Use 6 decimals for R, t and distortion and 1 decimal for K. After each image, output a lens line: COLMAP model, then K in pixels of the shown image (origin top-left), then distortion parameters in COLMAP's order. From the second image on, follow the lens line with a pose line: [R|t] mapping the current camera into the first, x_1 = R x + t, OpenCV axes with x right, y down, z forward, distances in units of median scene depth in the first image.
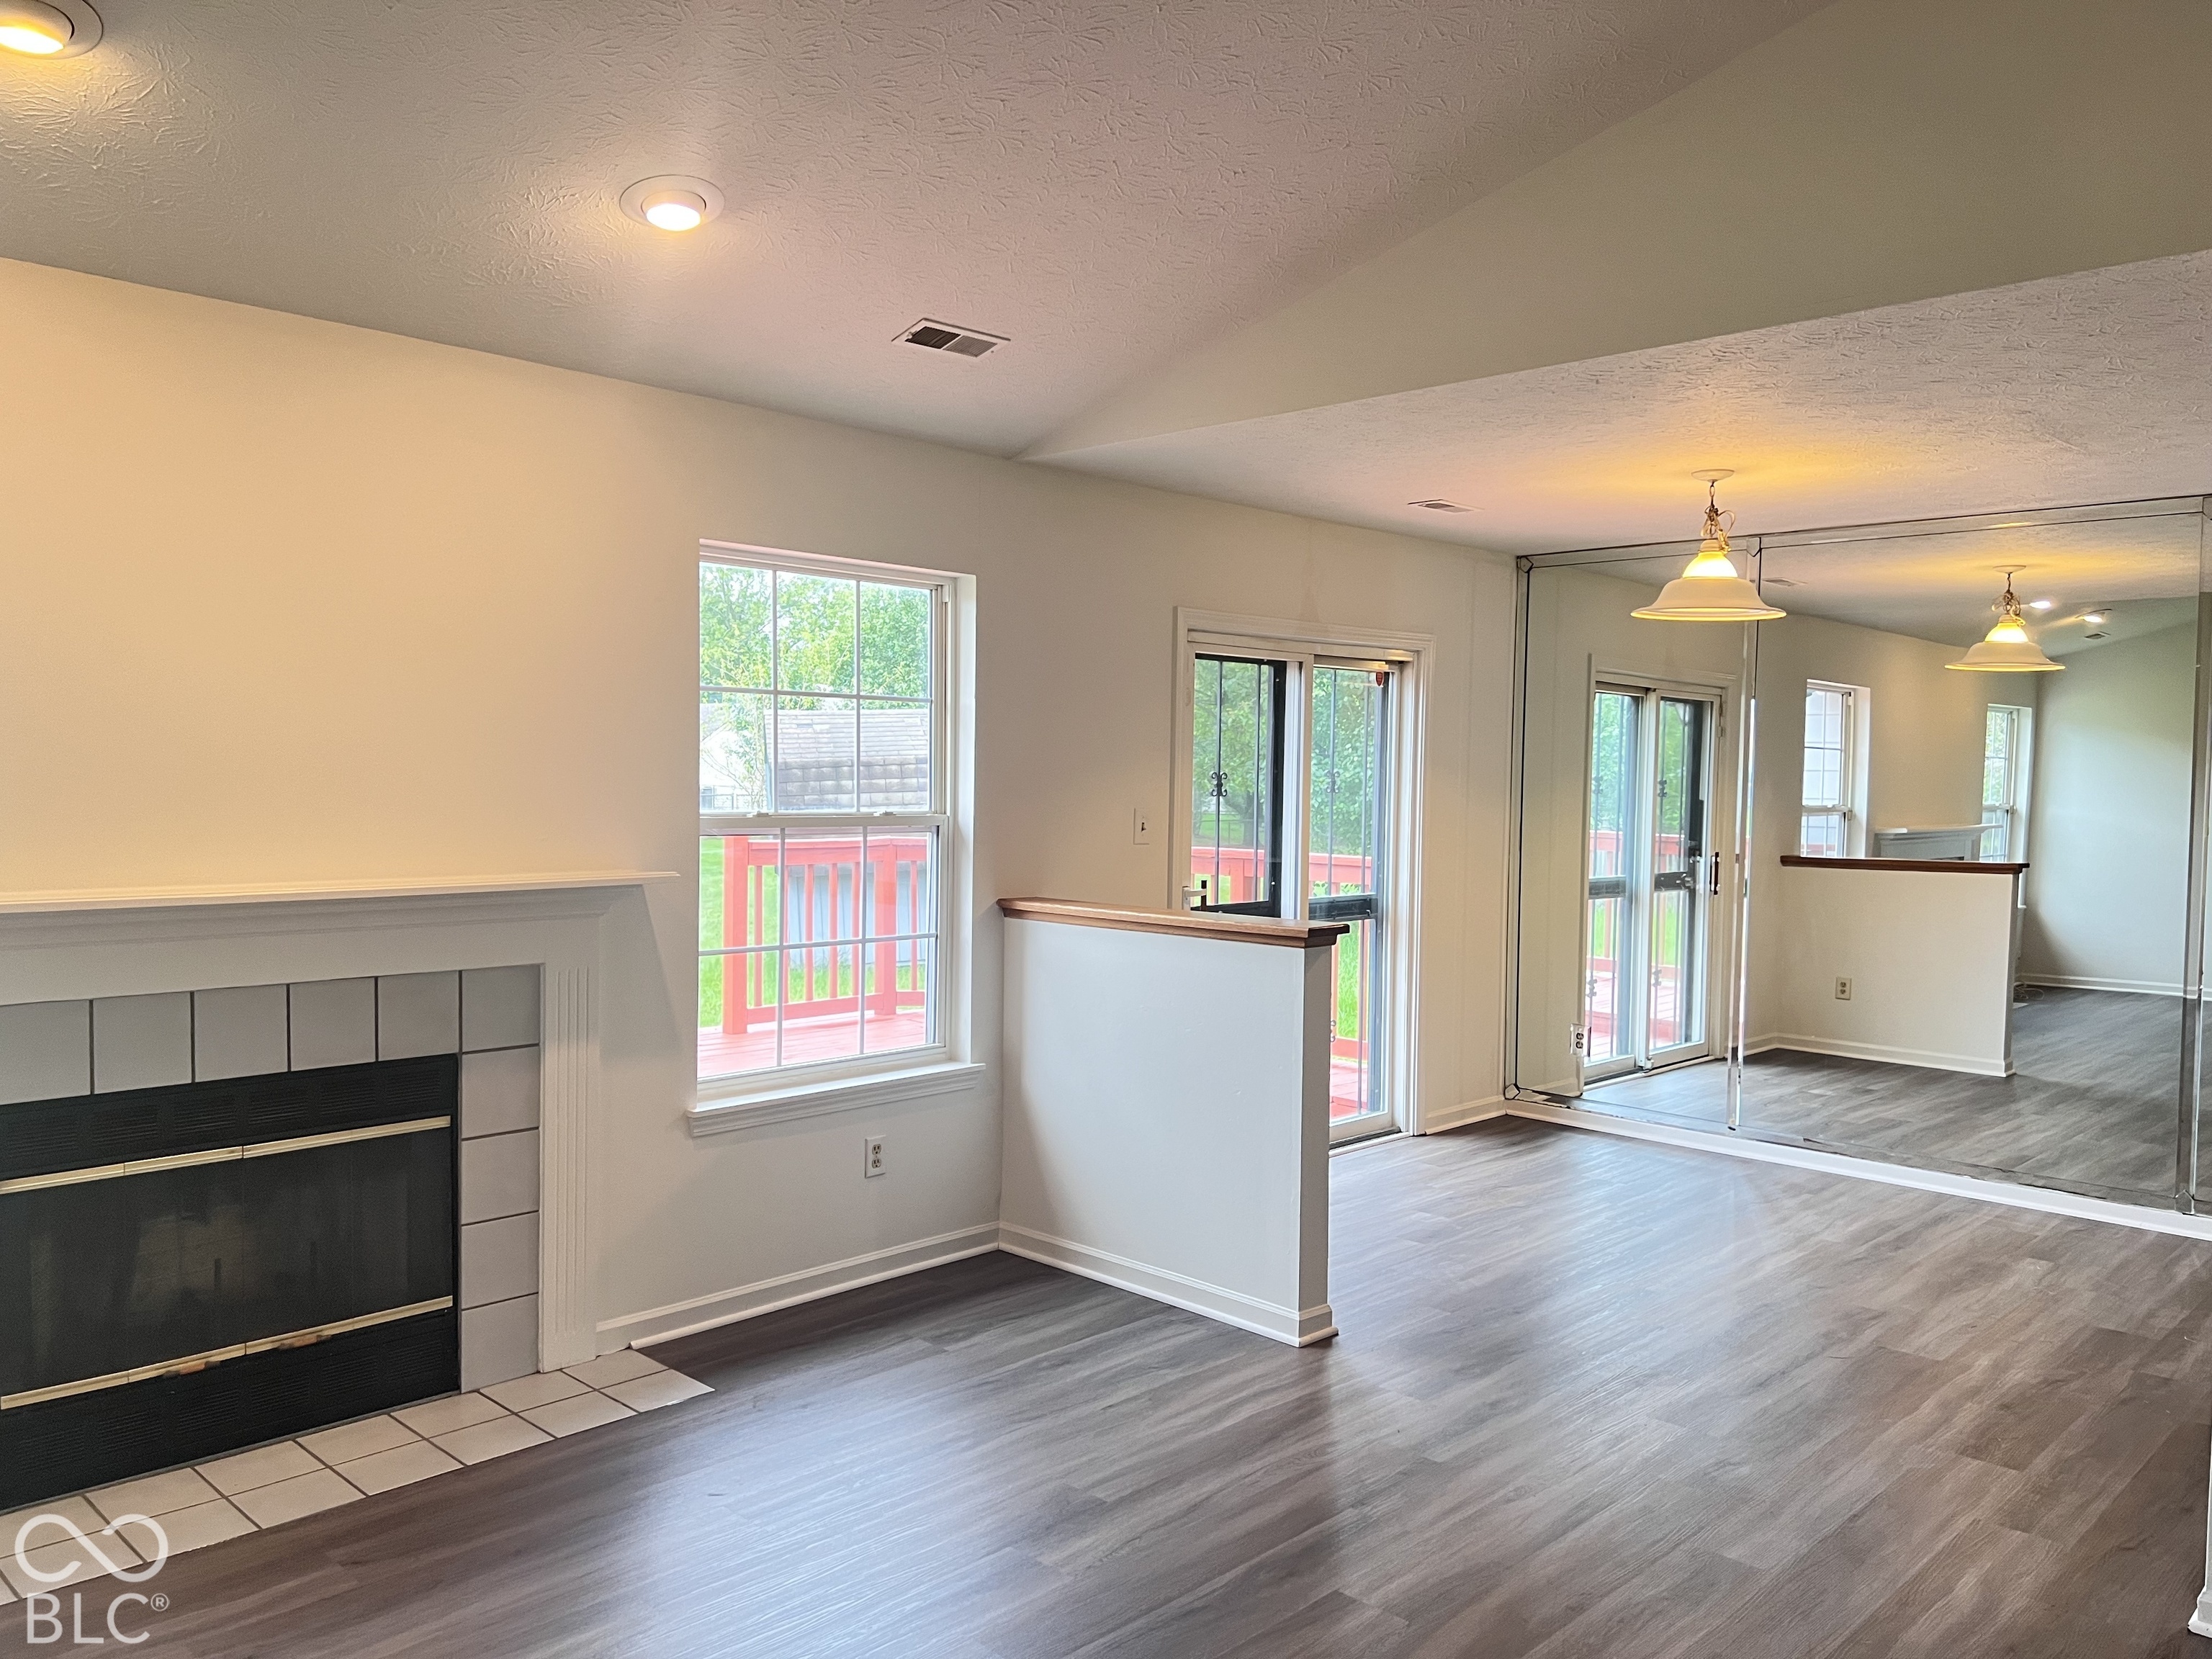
lens RADIAL K [[1649.2, 0, 1114.3], [0, 1649.2, 836.7], [0, 0, 1]] dist [0.059508, -0.089297]
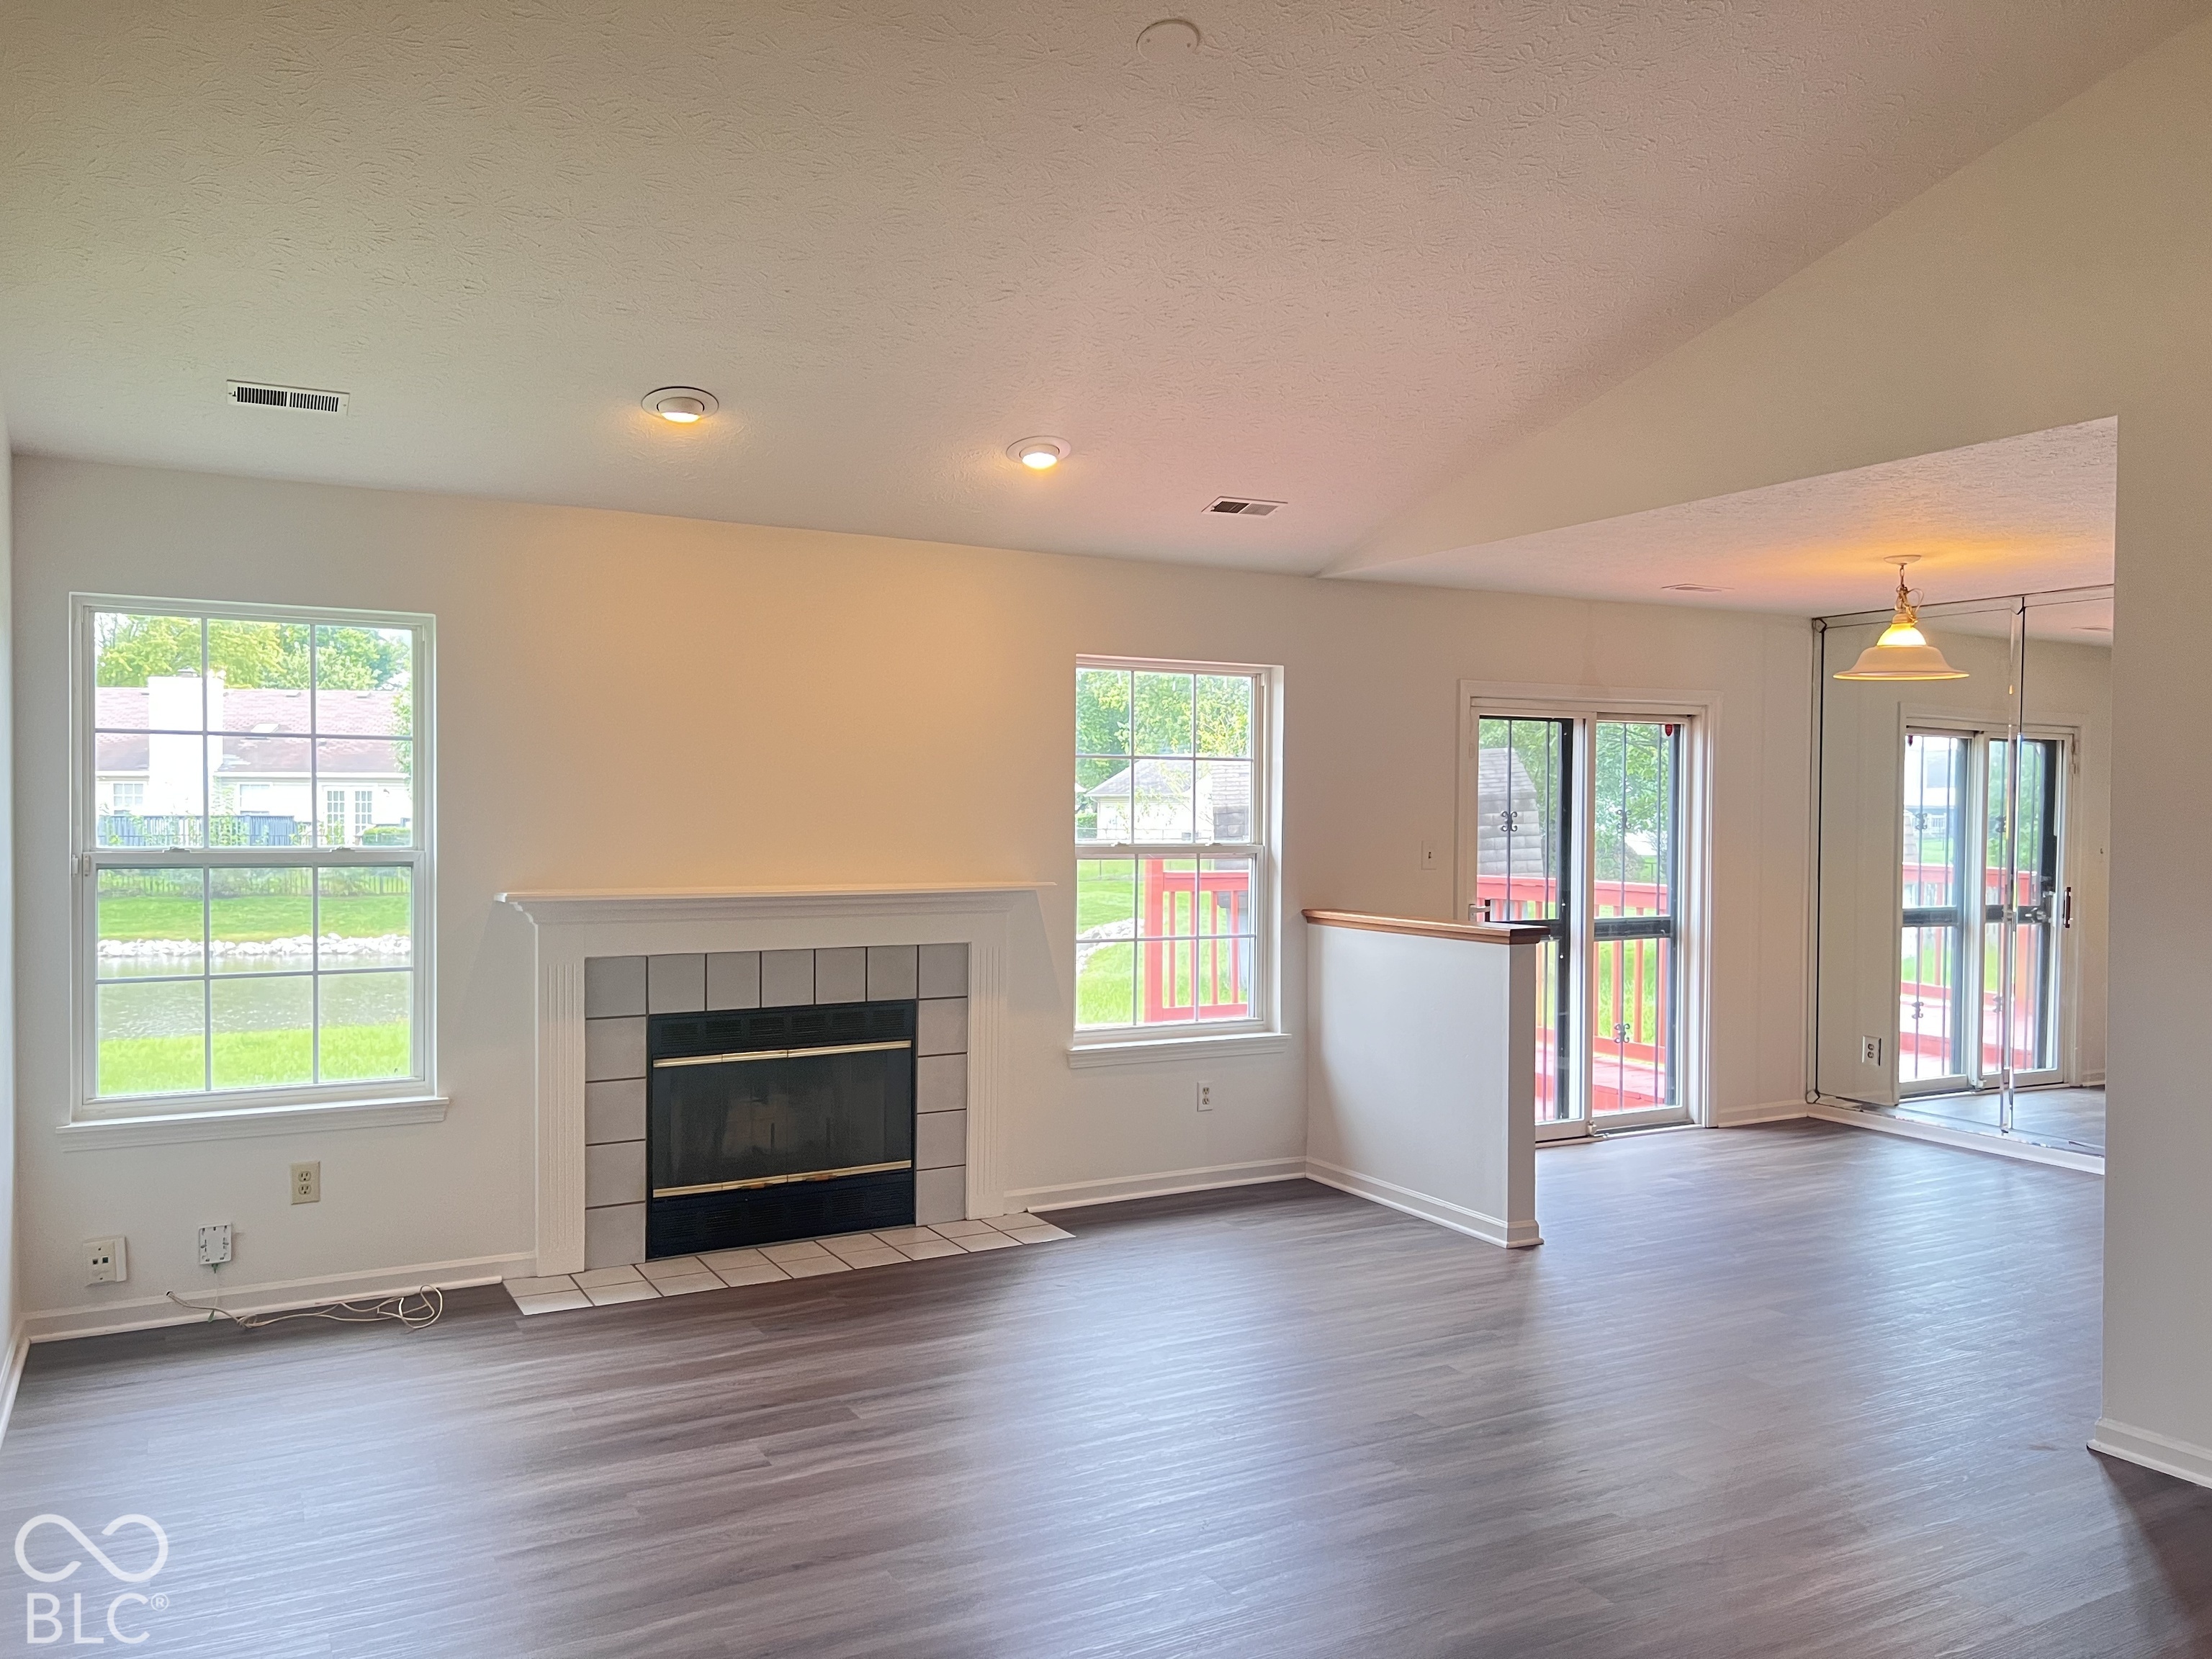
lens RADIAL K [[1649.2, 0, 1114.3], [0, 1649.2, 836.7], [0, 0, 1]] dist [0.059508, -0.089297]
pose [[0.956612, -0.002948, -0.291350, 0.186136], [-0.004587, 0.999672, -0.025178, 0.015142], [0.291329, 0.025422, 0.956285, -0.335748]]
